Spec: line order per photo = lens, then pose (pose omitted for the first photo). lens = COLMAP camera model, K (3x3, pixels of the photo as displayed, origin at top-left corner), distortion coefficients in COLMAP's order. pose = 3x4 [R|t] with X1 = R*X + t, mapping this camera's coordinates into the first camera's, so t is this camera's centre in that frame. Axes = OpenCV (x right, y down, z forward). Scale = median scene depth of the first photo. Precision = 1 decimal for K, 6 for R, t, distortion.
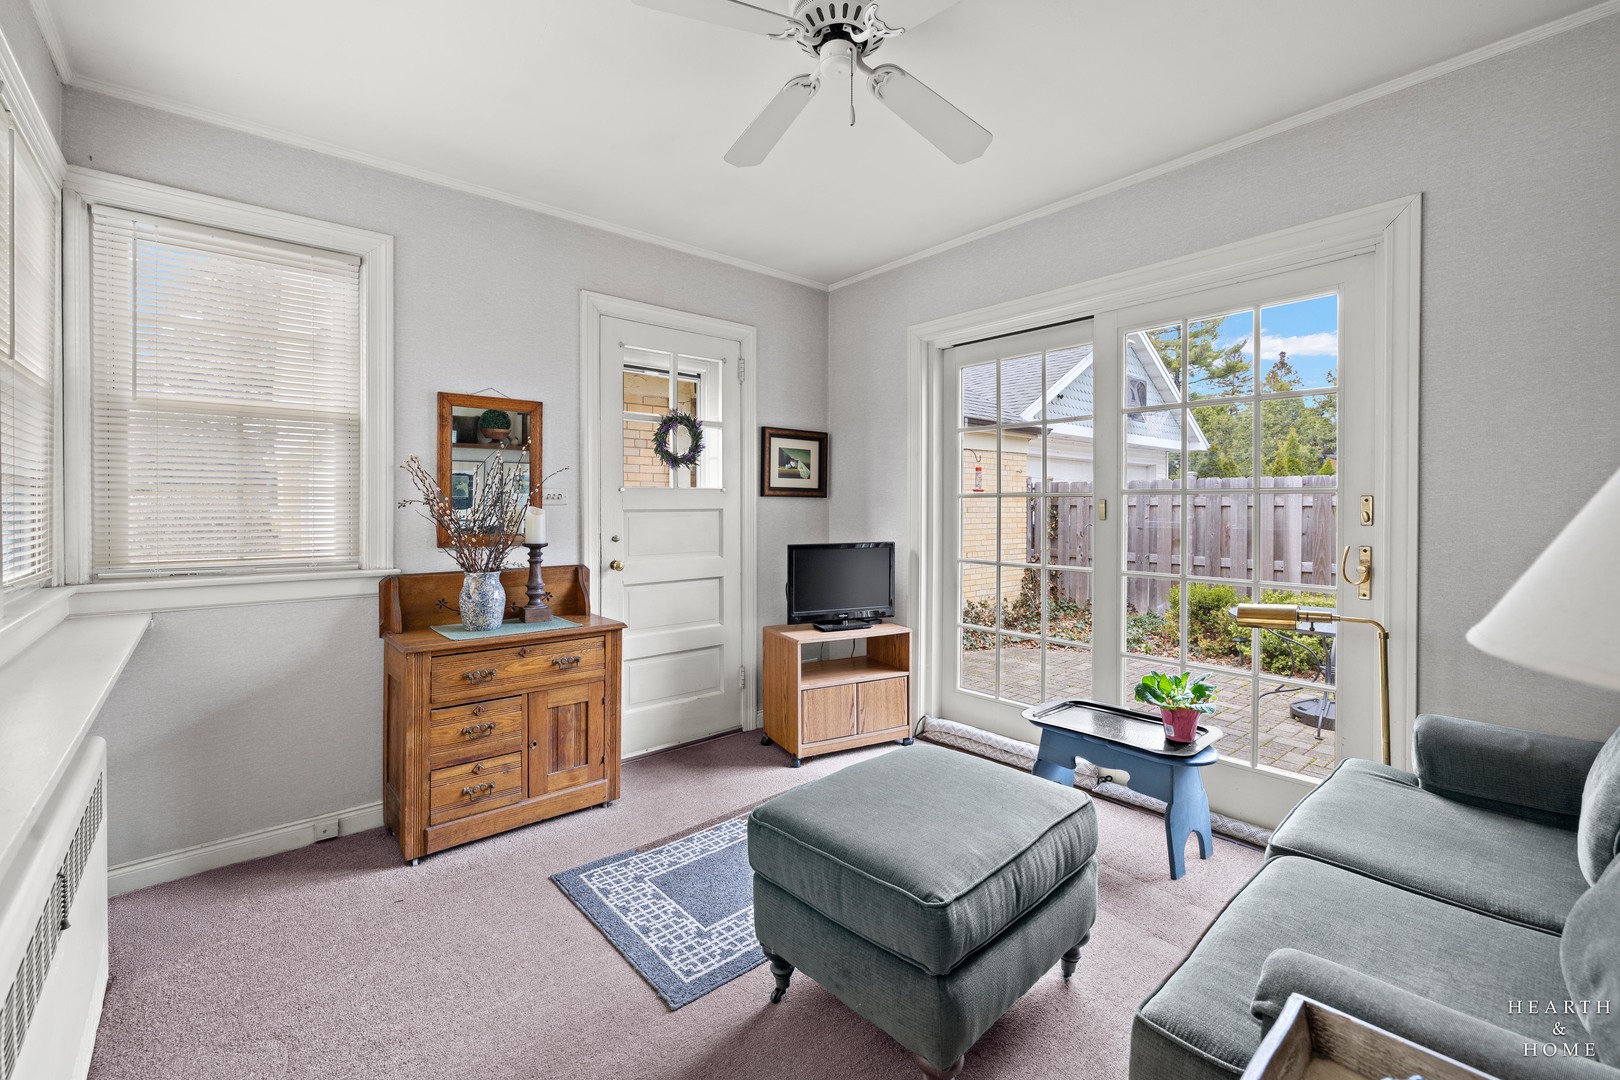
lens RADIAL K [[688.5, 0, 806.0], [0, 688.5, 516.7], [0, 0, 1]] dist [-0.000162, 0.000813]
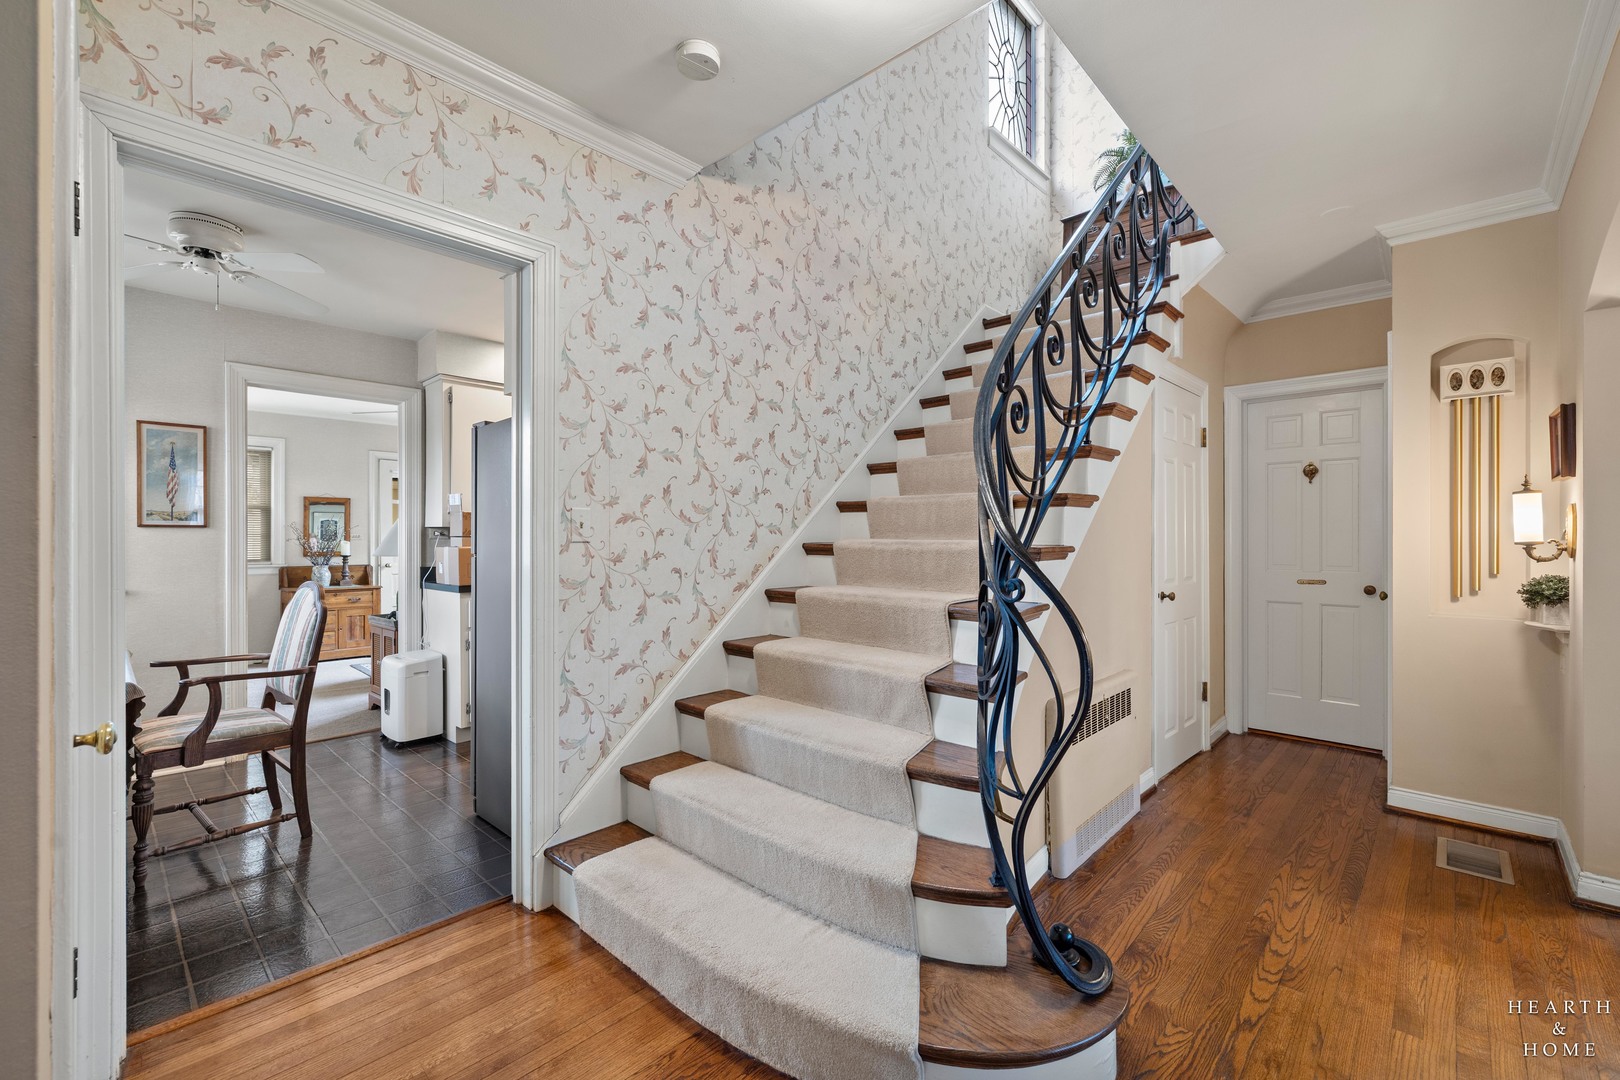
lens RADIAL K [[678.3, 0, 800.5], [0, 678.3, 543.2], [0, 0, 1]] dist [0.000904, -0.000070]
pose [[0.994749, -0.001417, 0.102331, 1.107743], [0.001959, 0.999985, -0.005198, 0.011036], [-0.102322, 0.005371, 0.994737, -1.802795]]
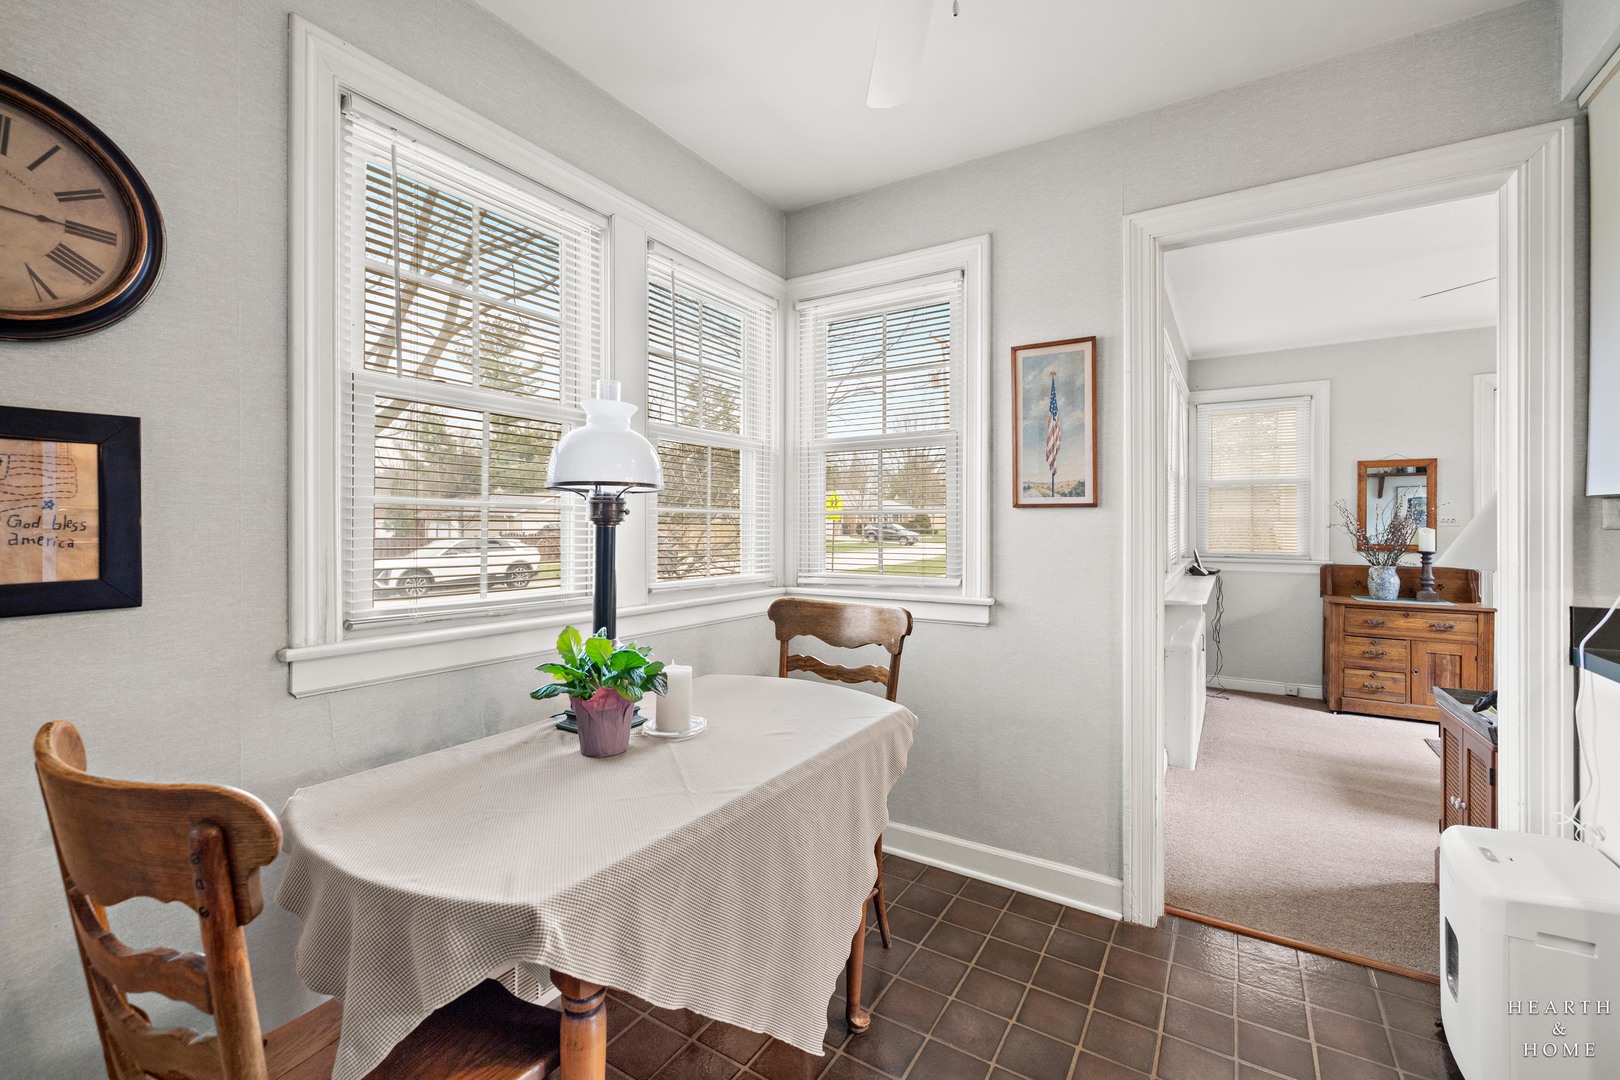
lens RADIAL K [[688.5, 0, 806.0], [0, 688.5, 516.7], [0, 0, 1]] dist [-0.000162, 0.000813]
pose [[0.301042, -0.007948, -0.953578, 0.727868], [-0.011663, 0.999860, -0.012016, -0.004902], [0.953539, 0.014739, 0.300908, -0.878510]]
